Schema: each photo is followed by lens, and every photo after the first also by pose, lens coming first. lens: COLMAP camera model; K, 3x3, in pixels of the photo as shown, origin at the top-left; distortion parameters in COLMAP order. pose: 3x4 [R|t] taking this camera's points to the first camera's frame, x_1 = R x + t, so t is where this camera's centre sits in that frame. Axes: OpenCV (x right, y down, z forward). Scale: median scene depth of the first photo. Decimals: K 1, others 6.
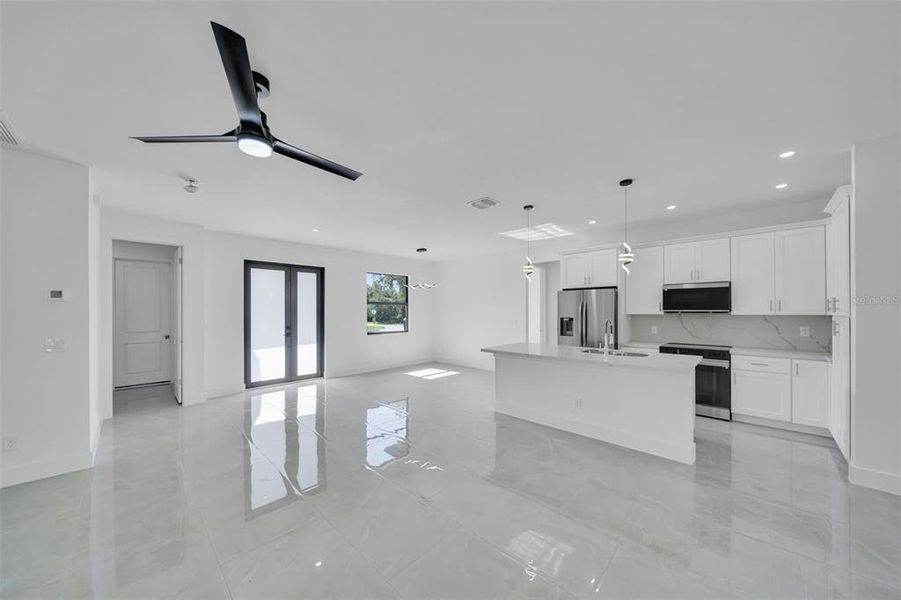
lens RADIAL K [[321.9, 0, 444.7], [0, 321.9, 309.7], [0, 0, 1]] dist [-0.001027, -0.000353]
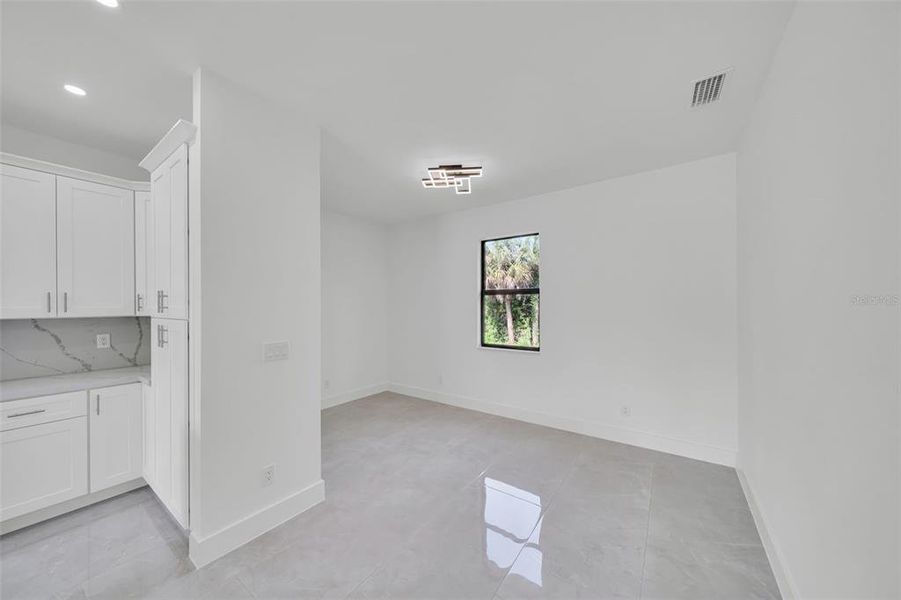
lens RADIAL K [[313.7, 0, 446.3], [0, 313.7, 305.4], [0, 0, 1]] dist [-0.001562, -0.000281]
pose [[-0.154634, 0.004711, 0.987961, 0.334868], [0.001821, 0.999988, -0.004483, -0.002560], [-0.987970, 0.001106, -0.154641, 0.363895]]
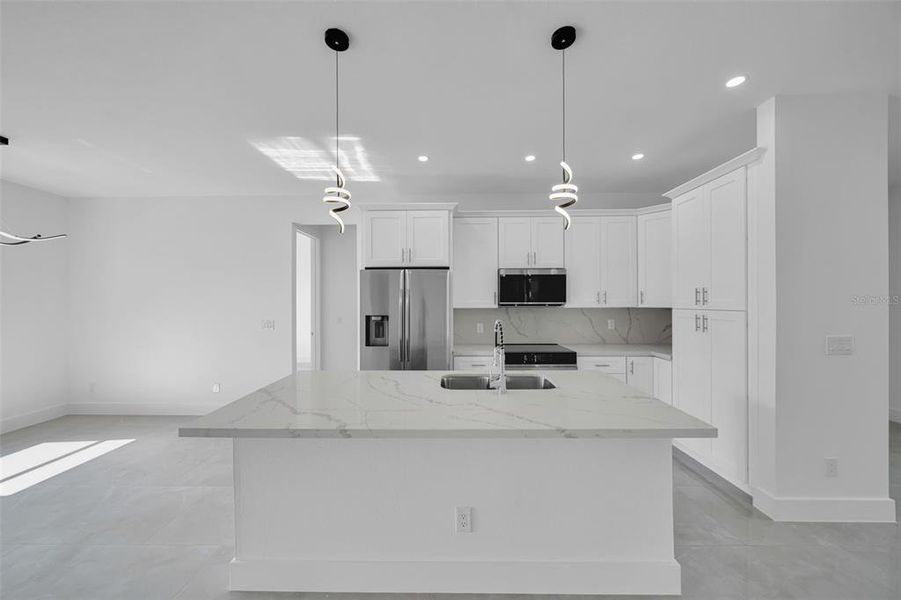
lens RADIAL K [[313.7, 0, 447.8], [0, 313.7, 300.1], [0, 0, 1]] dist [-0.001562, -0.000281]
pose [[0.718639, 0.003643, 0.695373, 0.092712], [-0.001314, 0.999992, -0.003881, -0.001045], [-0.695382, 0.001875, 0.718638, 0.619514]]
